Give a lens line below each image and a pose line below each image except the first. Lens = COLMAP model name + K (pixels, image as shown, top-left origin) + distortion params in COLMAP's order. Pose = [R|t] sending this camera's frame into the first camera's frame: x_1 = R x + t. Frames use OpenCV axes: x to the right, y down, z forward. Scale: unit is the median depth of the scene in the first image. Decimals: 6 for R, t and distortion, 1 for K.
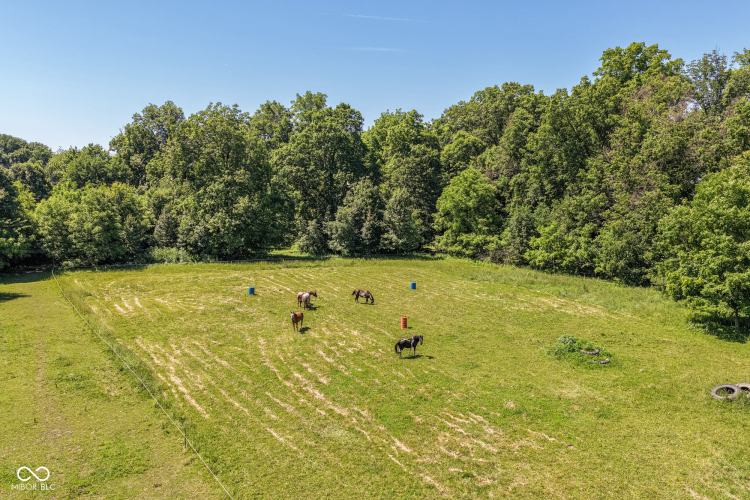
lens RADIAL K [[624.6, 0, 377.7], [0, 624.6, 257.6], [0, 0, 1]] dist [-0.010182, 0.024442]
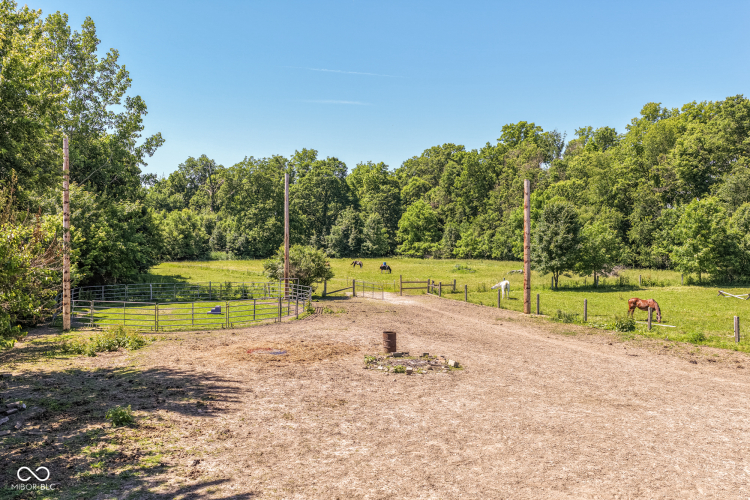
lens RADIAL K [[624.6, 0, 375.6], [0, 624.6, 245.5], [0, 0, 1]] dist [-0.010182, 0.024442]
pose [[0.998468, -0.003356, 0.055222, -0.043673], [0.008732, 0.995208, -0.097392, 0.115128], [-0.054630, 0.097725, 0.993713, -0.494770]]
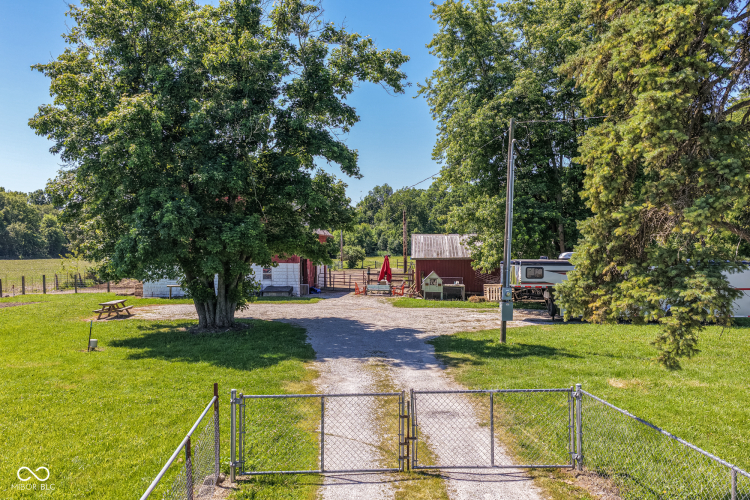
lens RADIAL K [[624.6, 0, 374.4], [0, 624.6, 250.1], [0, 0, 1]] dist [-0.010182, 0.024442]
pose [[0.942974, -0.003530, -0.332849, 0.381386], [-0.028734, 0.995348, -0.091959, 0.186924], [0.331625, 0.096279, 0.938486, -1.117861]]
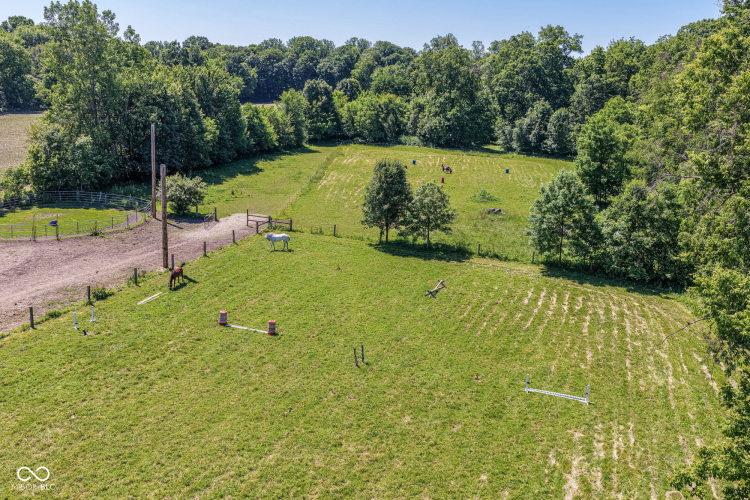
lens RADIAL K [[624.6, 0, 375.9], [0, 624.6, 247.4], [0, 0, 1]] dist [-0.010182, 0.024442]
pose [[0.830830, 0.181109, -0.526233, 0.486123], [-0.103917, 0.979422, 0.173013, -0.003527], [0.546738, -0.089060, 0.832554, -0.424968]]
